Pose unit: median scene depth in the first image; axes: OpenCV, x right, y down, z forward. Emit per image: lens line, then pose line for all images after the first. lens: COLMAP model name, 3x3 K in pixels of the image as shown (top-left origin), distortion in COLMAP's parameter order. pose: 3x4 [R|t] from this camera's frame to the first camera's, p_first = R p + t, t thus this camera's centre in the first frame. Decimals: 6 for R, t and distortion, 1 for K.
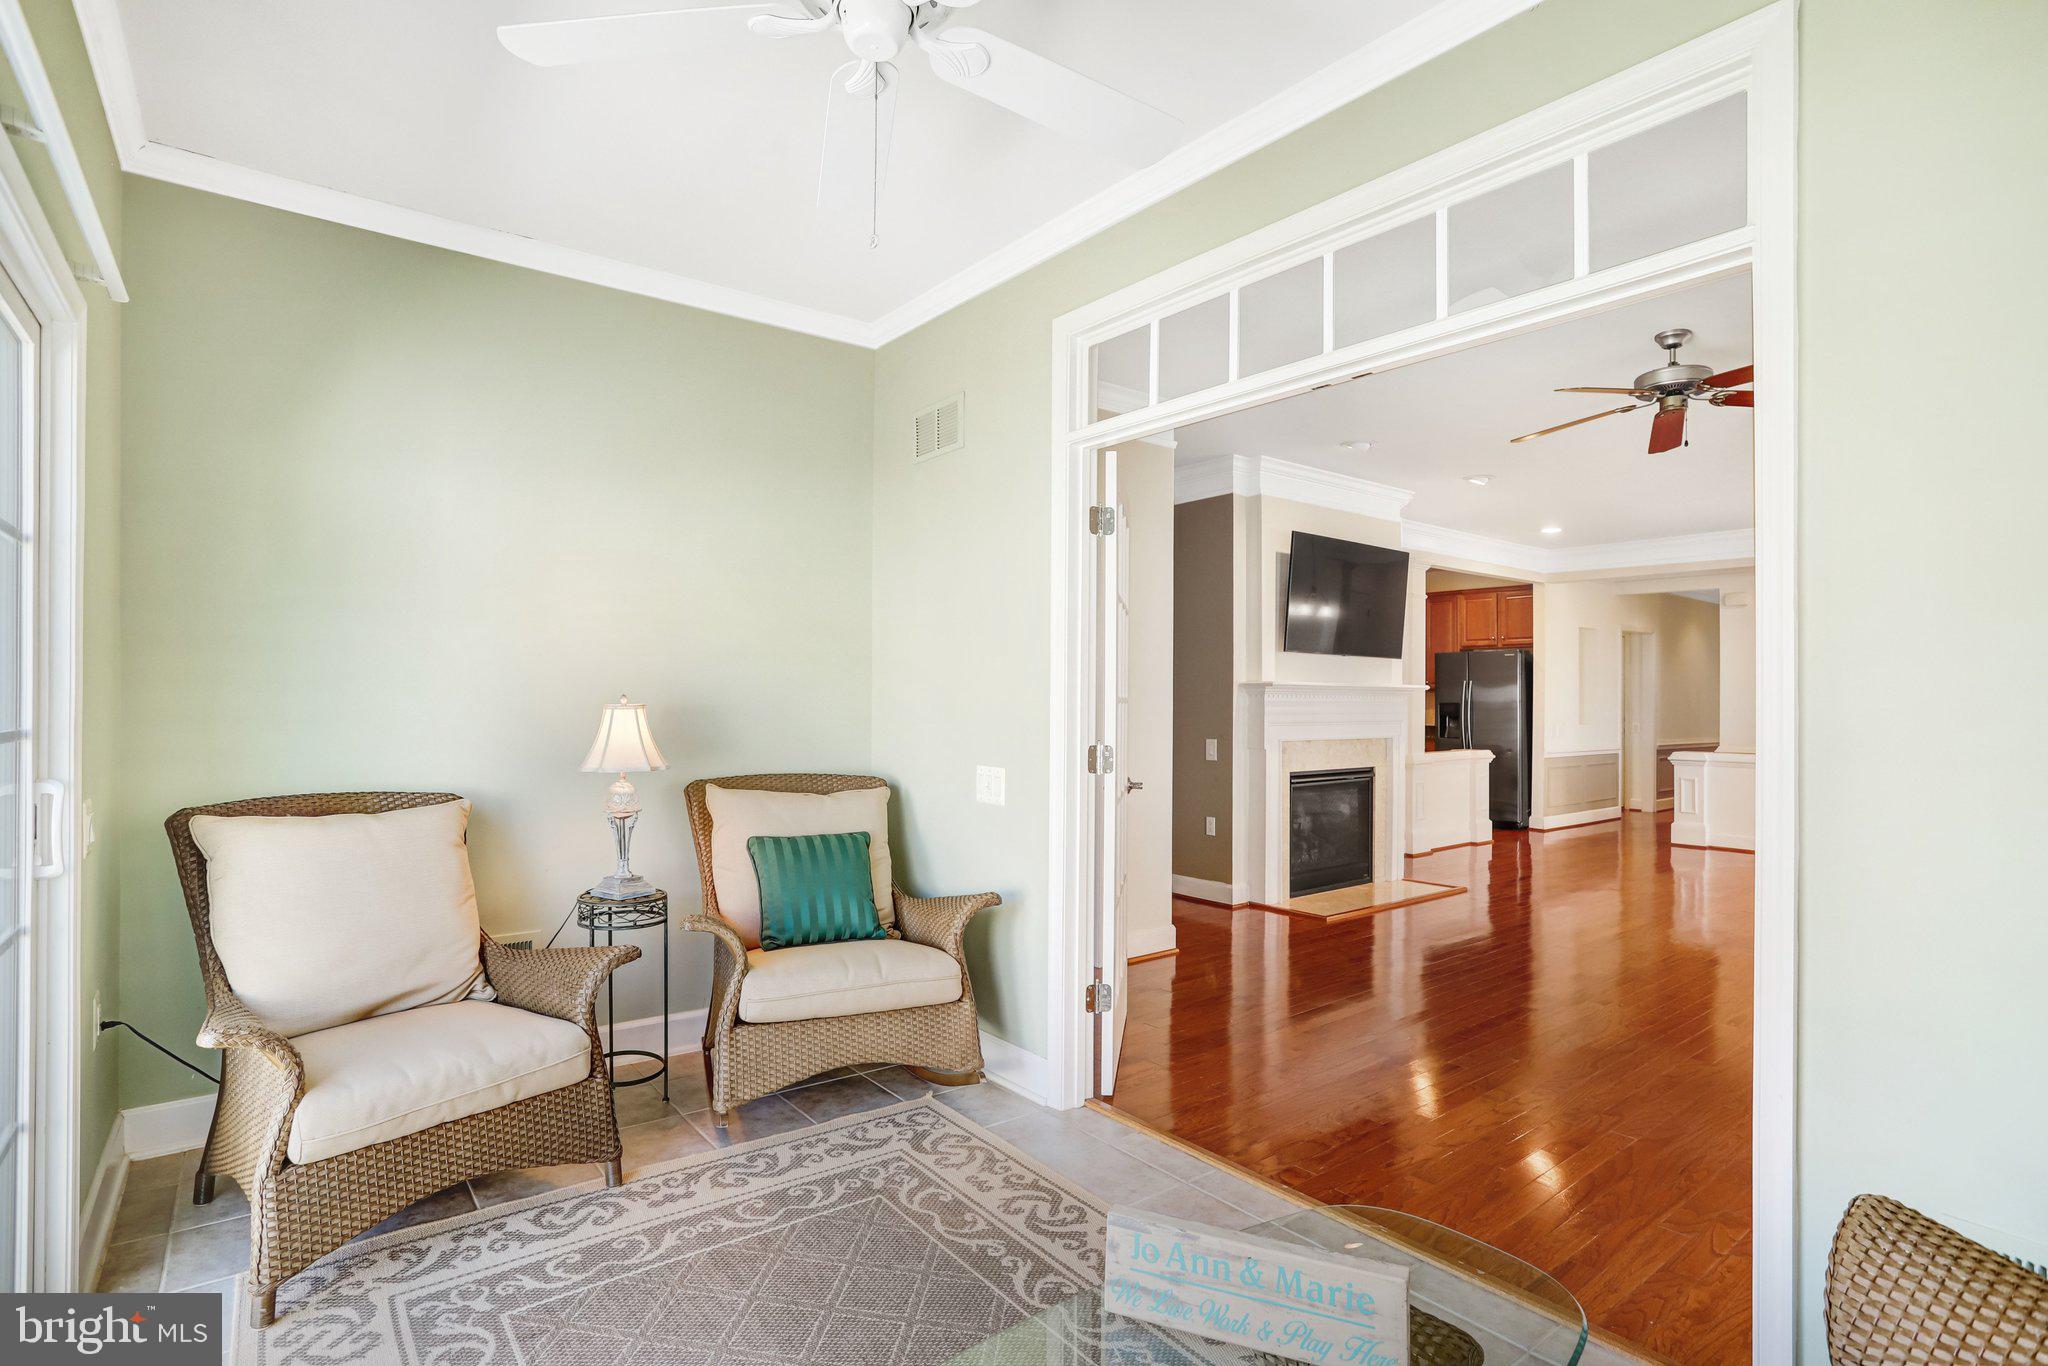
lens RADIAL K [[1029.5, 0, 1034.4], [0, 1029.5, 664.4], [0, 0, 1]] dist [-0.063399, 0.029073]
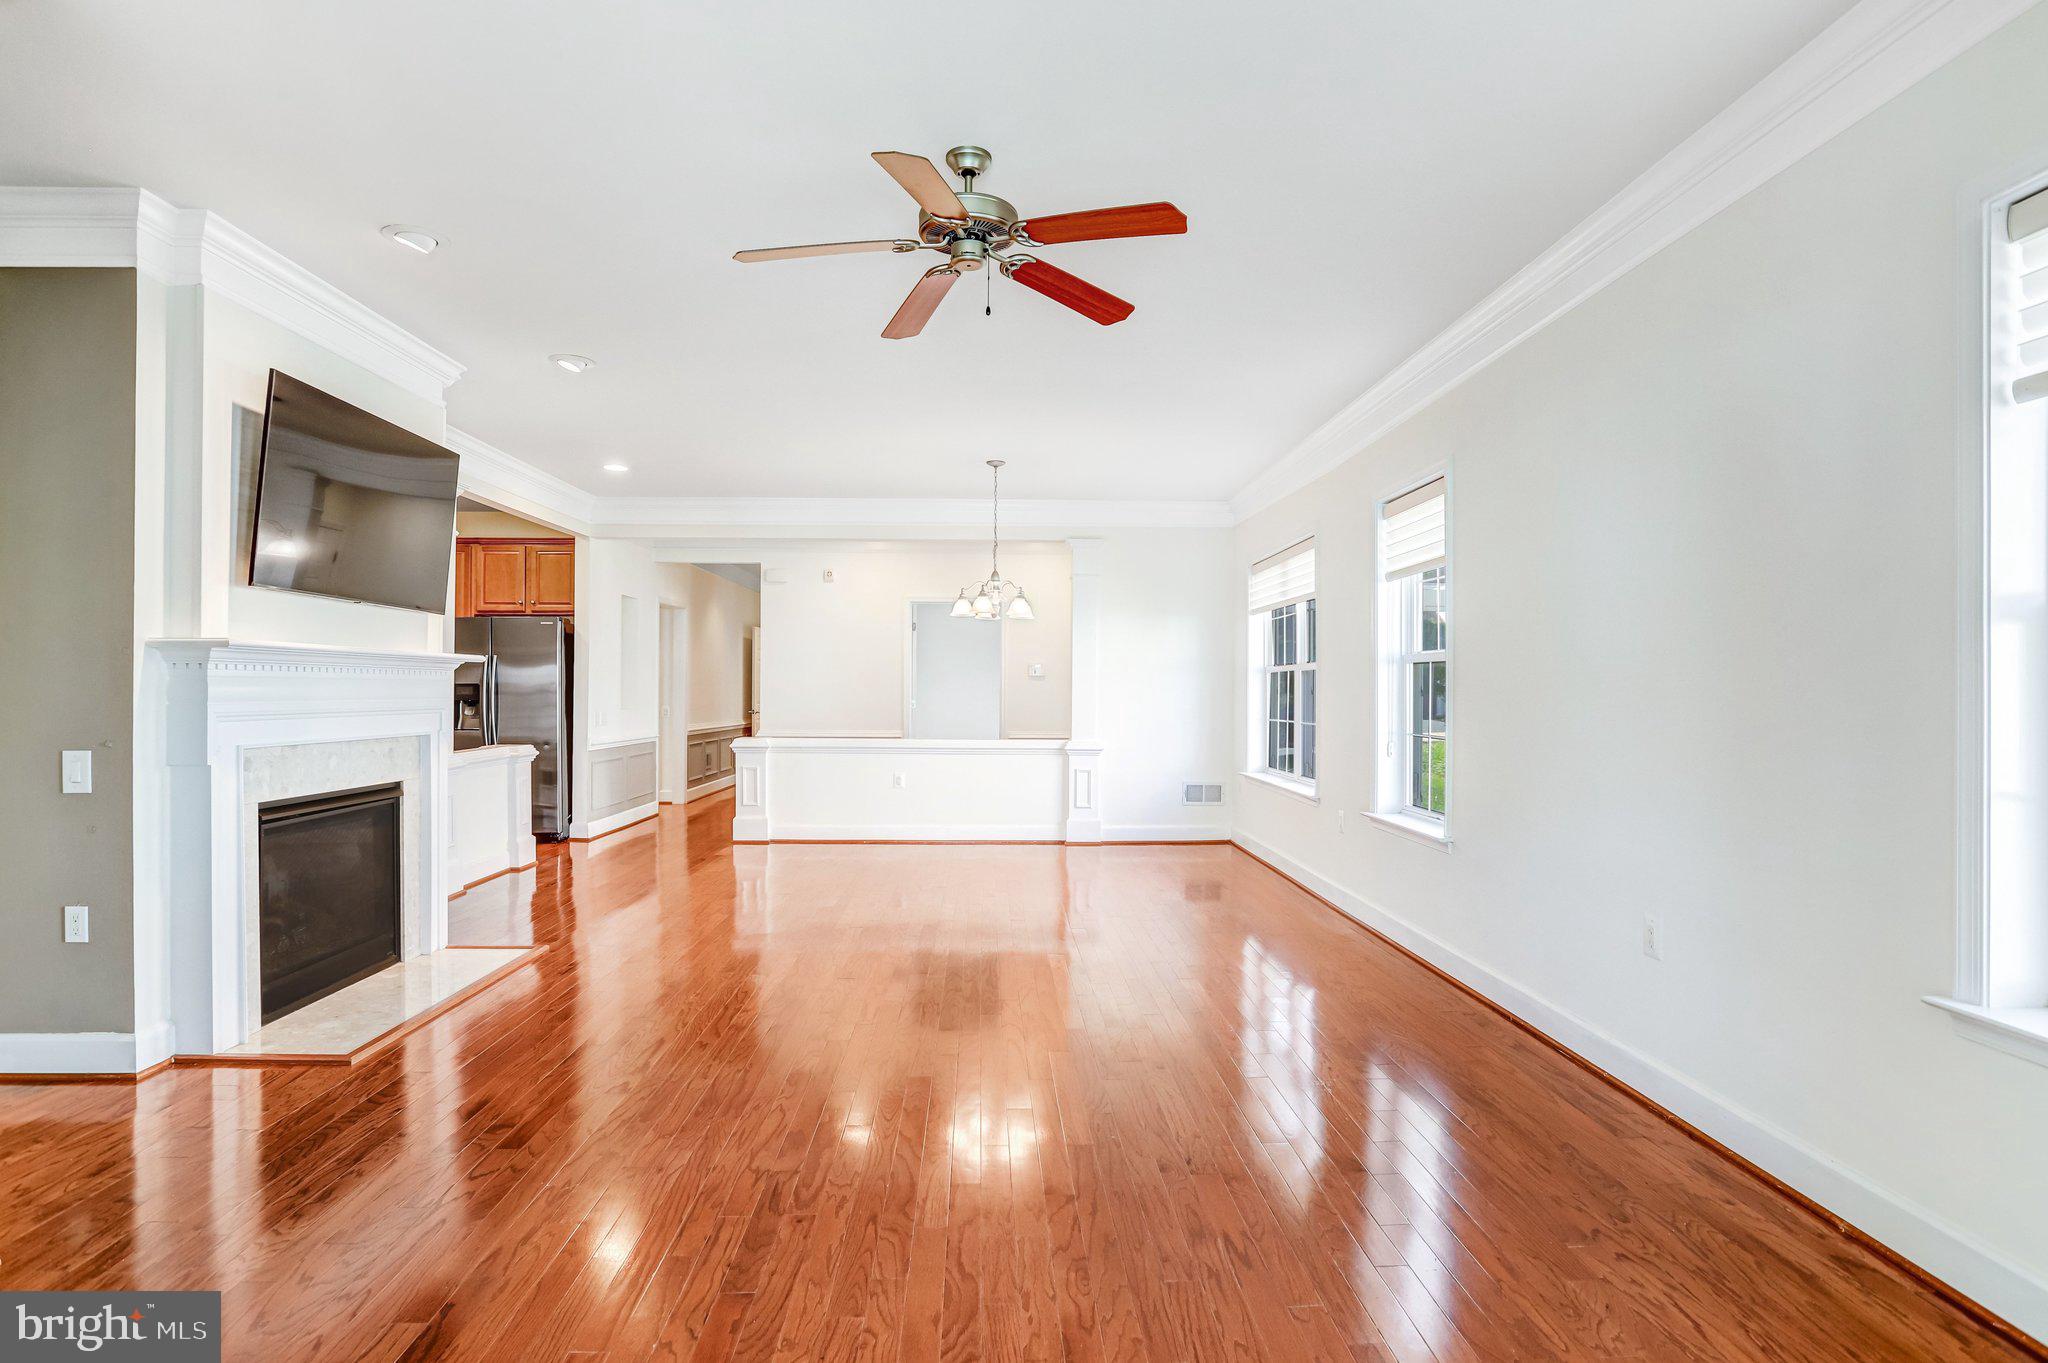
lens RADIAL K [[1073.8, 0, 1016.2], [0, 1073.8, 687.5], [0, 0, 1]] dist [-0.059758, 0.035534]
pose [[0.601945, -0.004308, 0.798526, 0.036304], [-0.025383, 0.999377, 0.024525, 0.015807], [-0.798134, -0.035032, 0.601461, 0.297062]]
